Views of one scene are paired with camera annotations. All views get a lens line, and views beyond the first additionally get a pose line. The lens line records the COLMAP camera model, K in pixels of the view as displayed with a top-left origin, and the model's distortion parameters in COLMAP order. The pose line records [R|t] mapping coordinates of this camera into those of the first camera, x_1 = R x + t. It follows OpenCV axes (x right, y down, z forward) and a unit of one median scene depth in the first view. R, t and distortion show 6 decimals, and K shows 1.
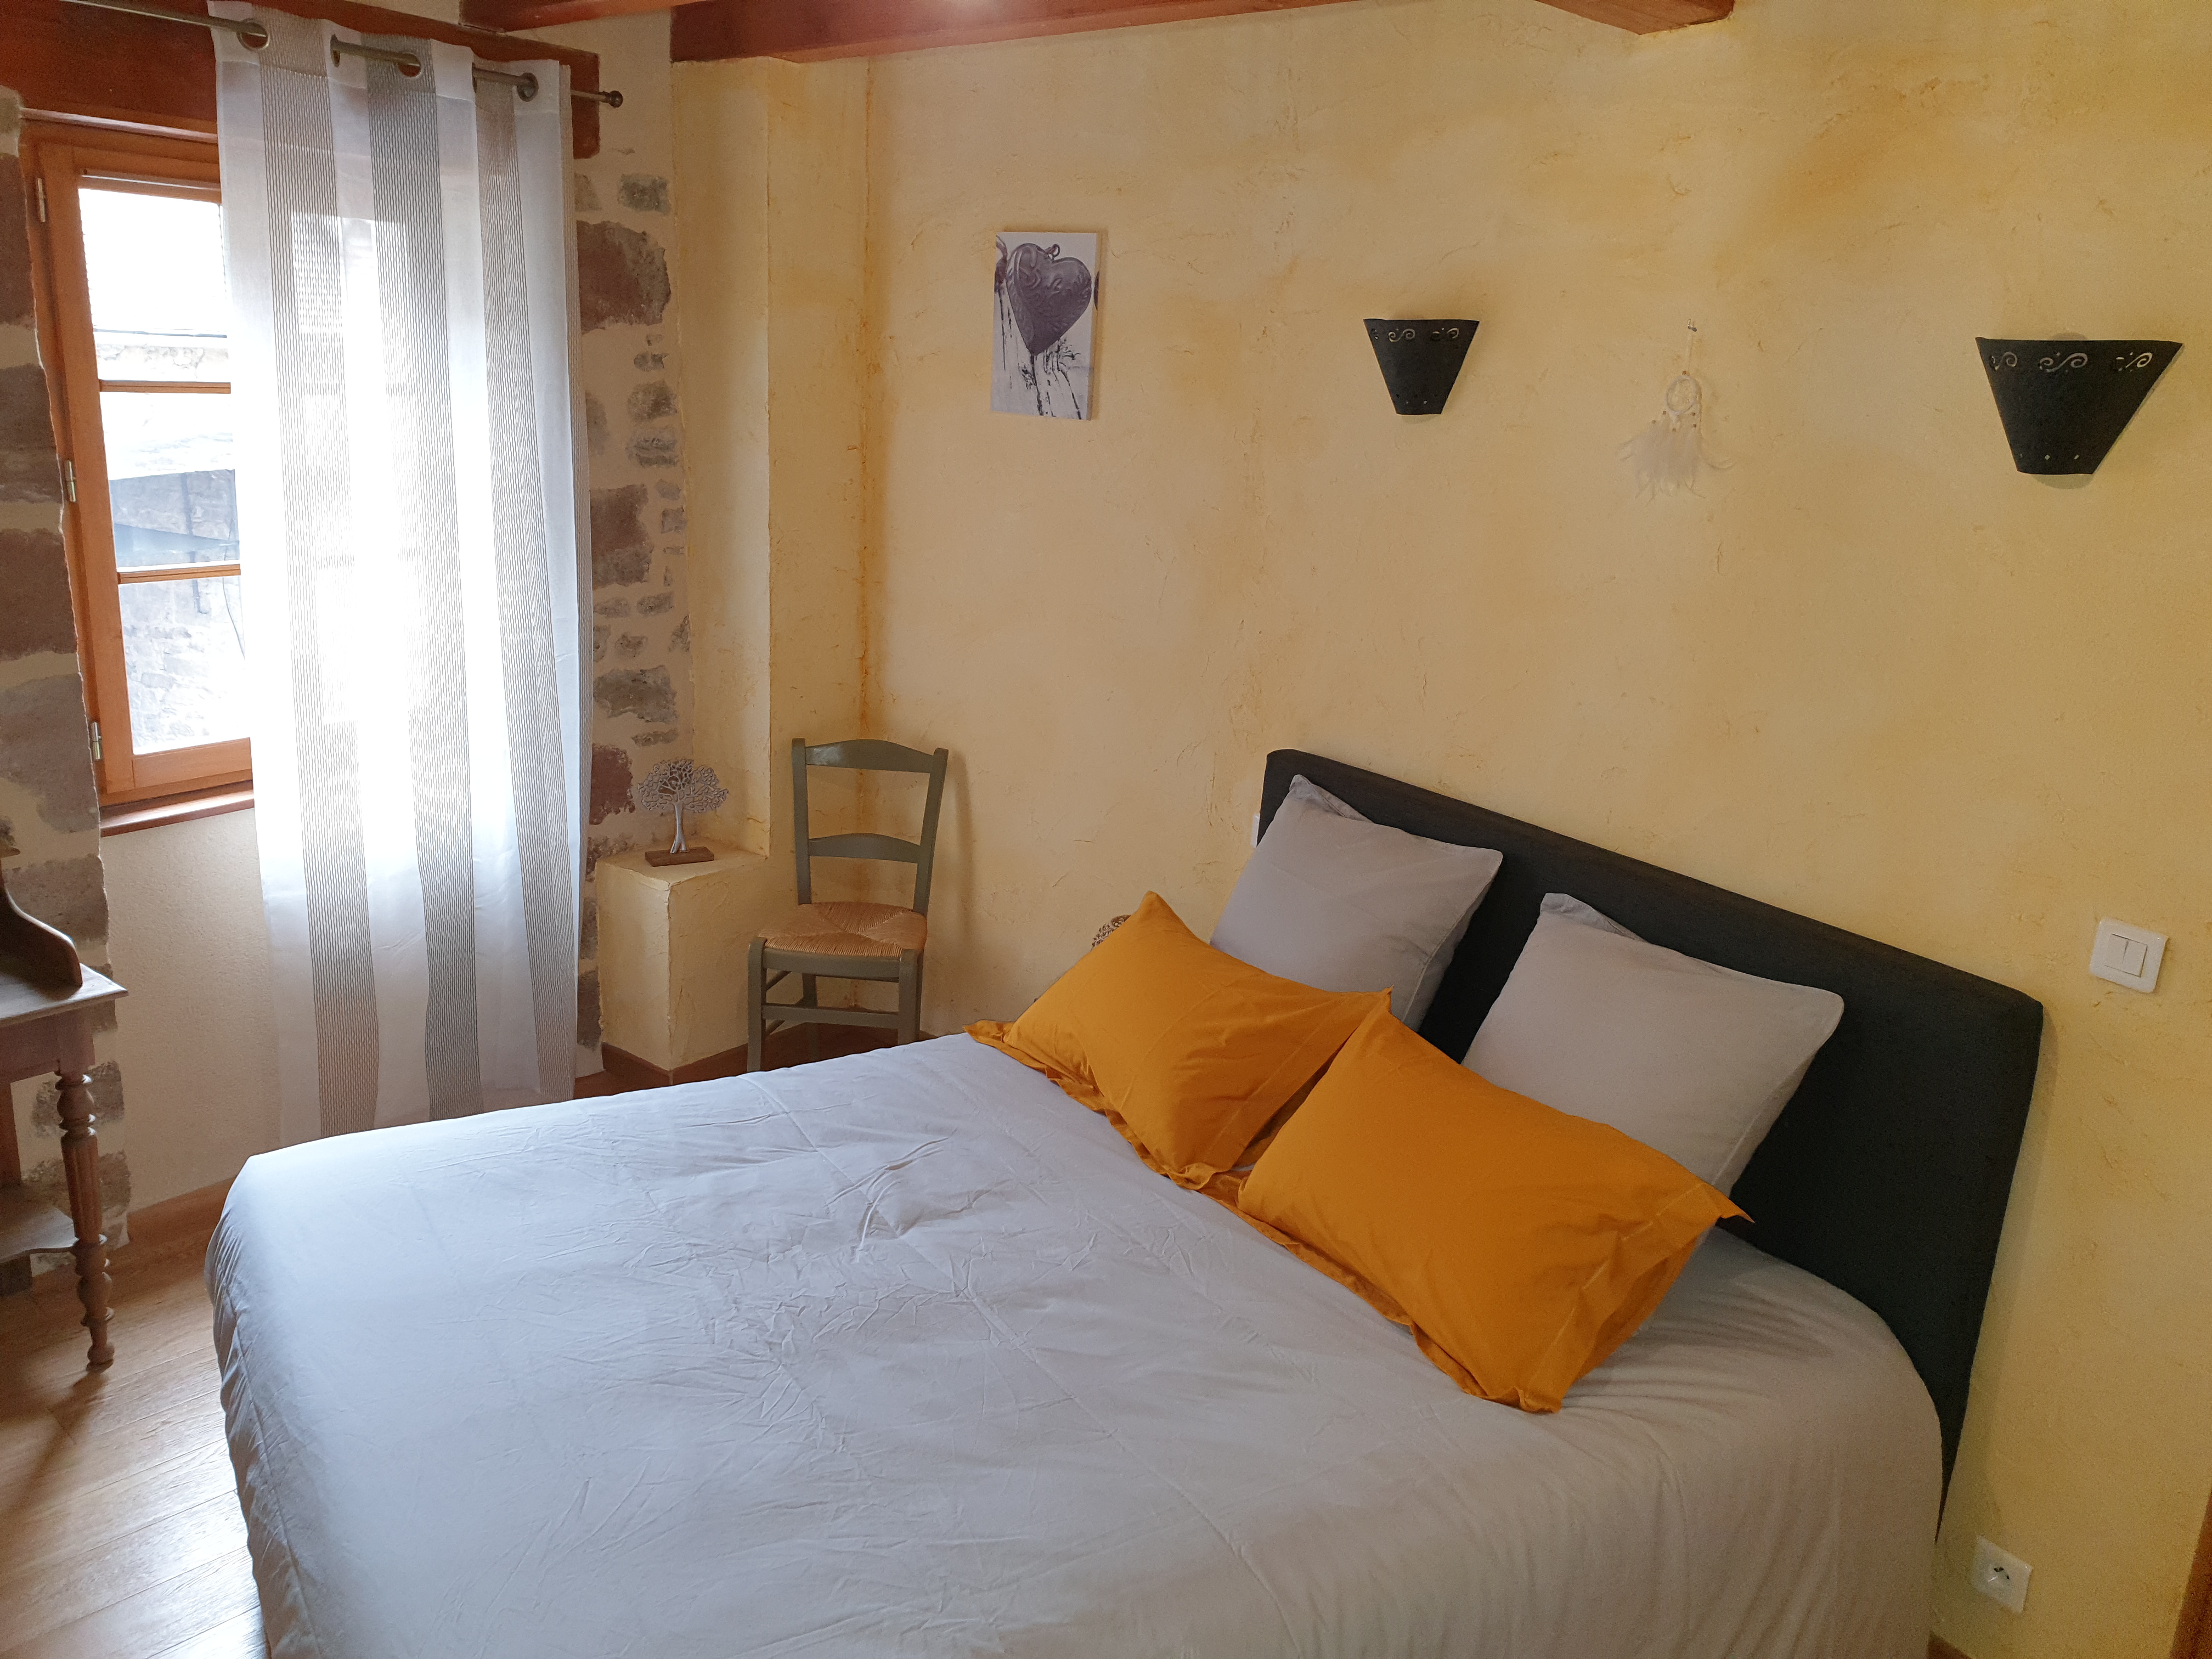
lens RADIAL K [[1657.0, 0, 1106.0], [0, 1657.0, 829.5], [0, 0, 1]] dist [0.003020, -0.152641]
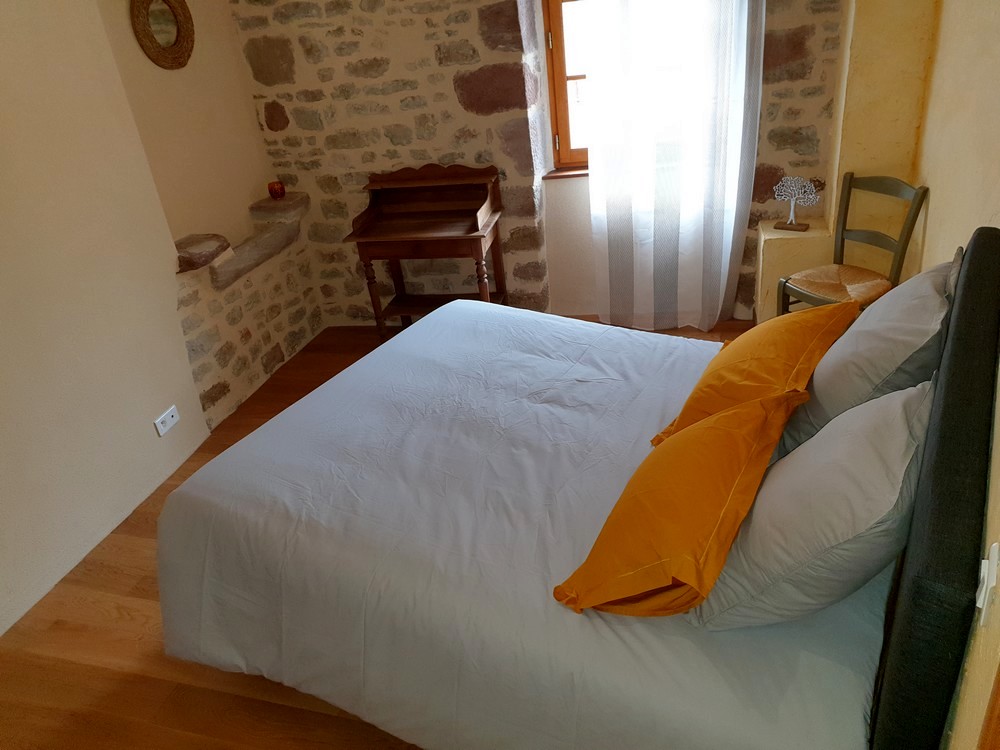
lens RADIAL K [[751.2, 0, 500.0], [0, 751.2, 375.0], [0, 0, 1]] dist [0.002154, -0.001765]
pose [[0.411703, 0.350692, -0.841140, 0.431964], [-0.106538, 0.935185, 0.337756, -0.086331], [0.905069, -0.049442, 0.422380, 0.296764]]
